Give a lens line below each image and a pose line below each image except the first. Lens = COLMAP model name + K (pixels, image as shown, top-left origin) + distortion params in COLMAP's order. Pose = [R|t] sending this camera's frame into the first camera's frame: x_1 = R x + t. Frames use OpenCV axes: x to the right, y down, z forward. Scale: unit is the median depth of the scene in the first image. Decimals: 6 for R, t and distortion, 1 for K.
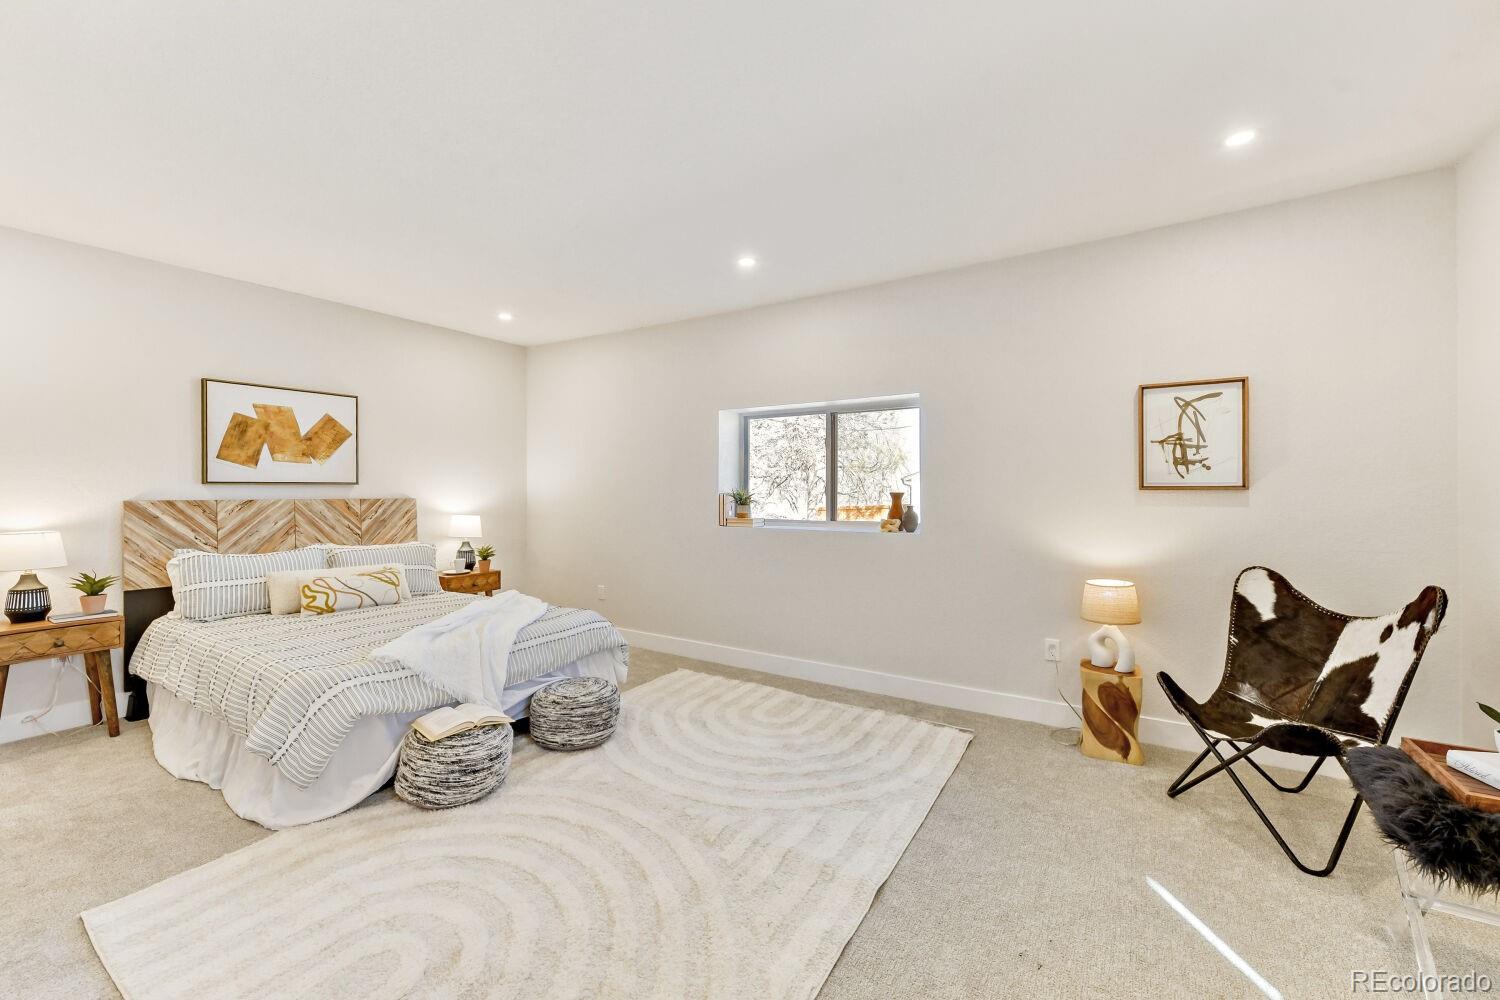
lens RADIAL K [[590.5, 0, 752.5], [0, 590.5, 496.8], [0, 0, 1]] dist [0.001013, -0.000165]
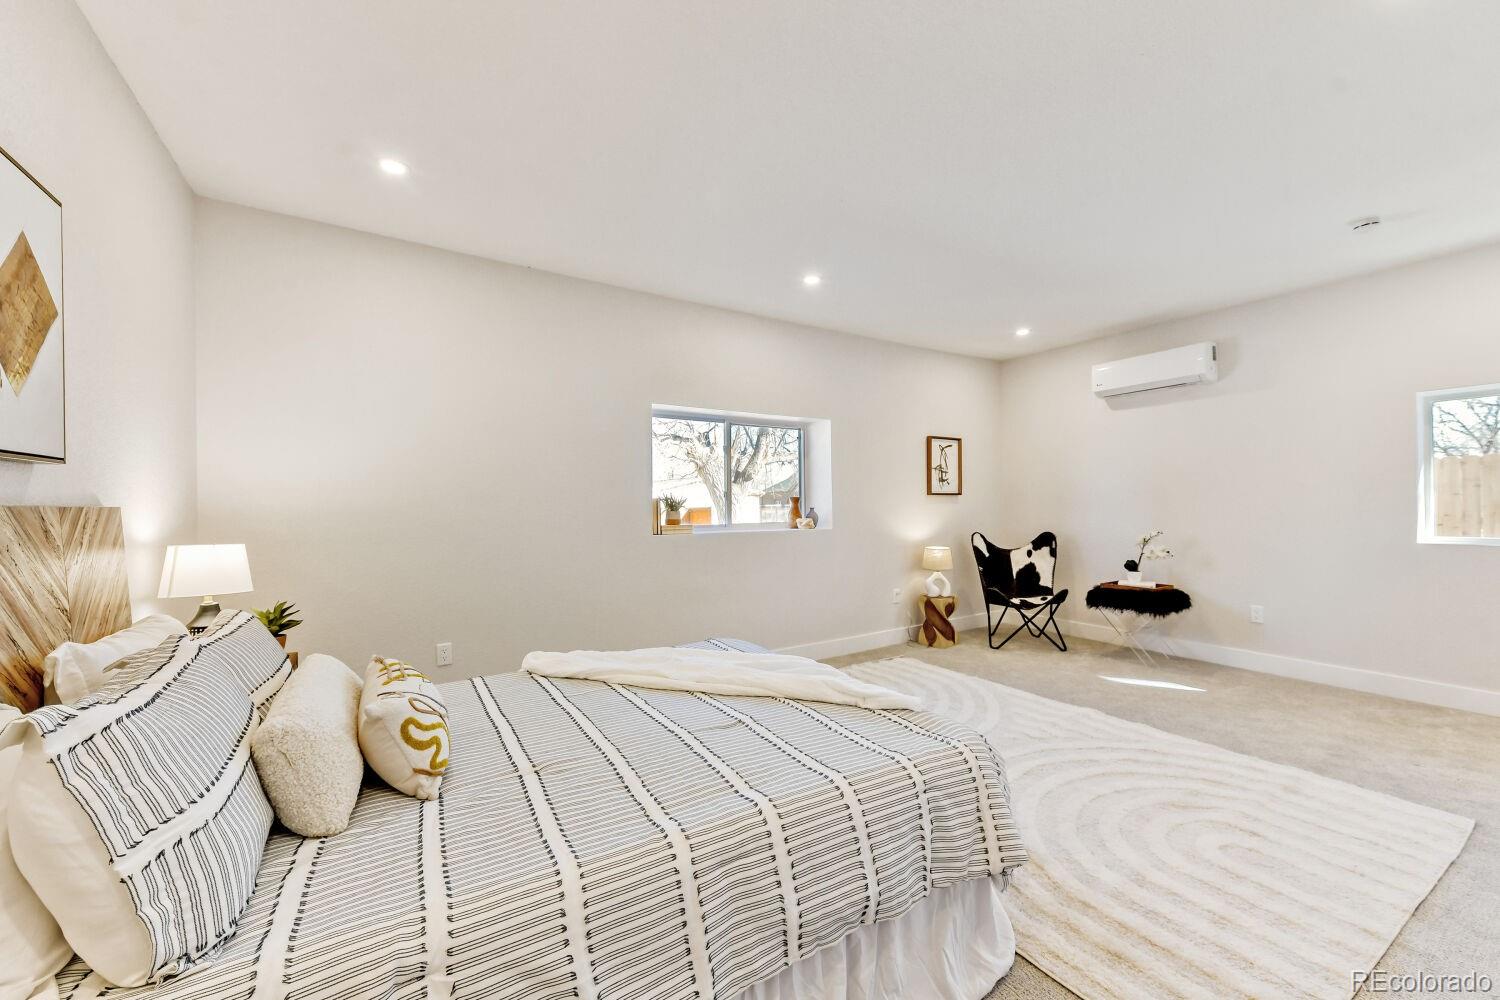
lens RADIAL K [[590.5, 0, 752.5], [0, 590.5, 496.8], [0, 0, 1]] dist [0.001013, -0.000165]
pose [[0.422705, 0.011128, 0.906199, -1.191028], [0.019489, 0.999582, -0.021366, 0.021868], [-0.906058, 0.026693, 0.422311, 0.747668]]
